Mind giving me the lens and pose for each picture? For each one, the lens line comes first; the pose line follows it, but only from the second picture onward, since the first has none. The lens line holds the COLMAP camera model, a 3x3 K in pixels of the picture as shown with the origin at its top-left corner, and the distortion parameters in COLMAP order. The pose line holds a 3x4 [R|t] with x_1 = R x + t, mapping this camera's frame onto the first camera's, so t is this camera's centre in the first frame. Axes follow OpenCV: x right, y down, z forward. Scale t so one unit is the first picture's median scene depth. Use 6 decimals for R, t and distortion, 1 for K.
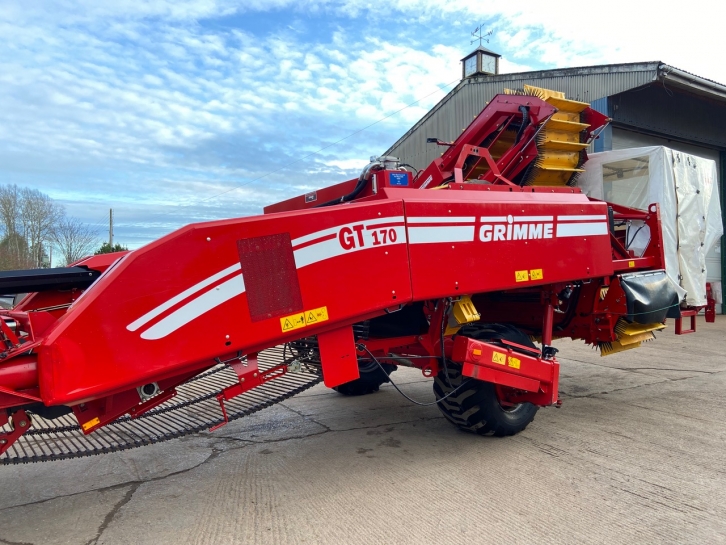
lens RADIAL K [[514.1, 0, 356.8], [0, 514.1, 268.6], [0, 0, 1]] dist [0.015569, -0.001405]
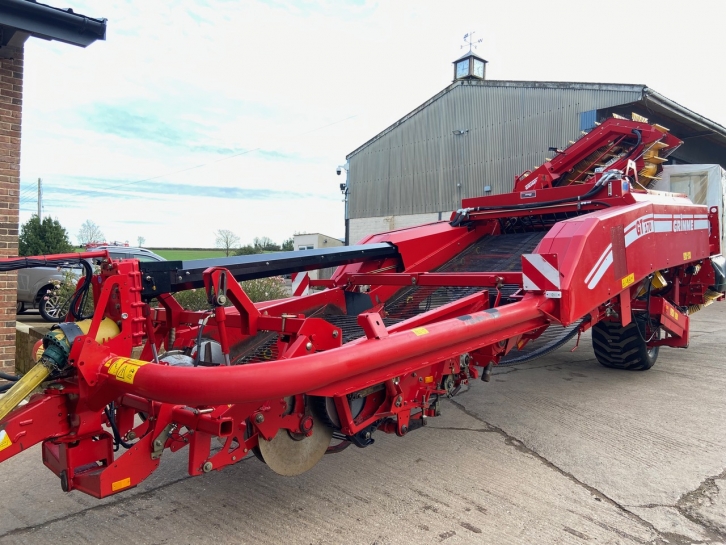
lens RADIAL K [[500.7, 0, 367.0], [0, 500.7, 266.8], [0, 0, 1]] dist [0.028648, -0.000690]
pose [[0.984308, 0.018626, 0.175473, -0.236961], [-0.024731, 0.999160, 0.032670, 0.005888], [-0.174717, -0.036497, 0.983942, -0.071456]]
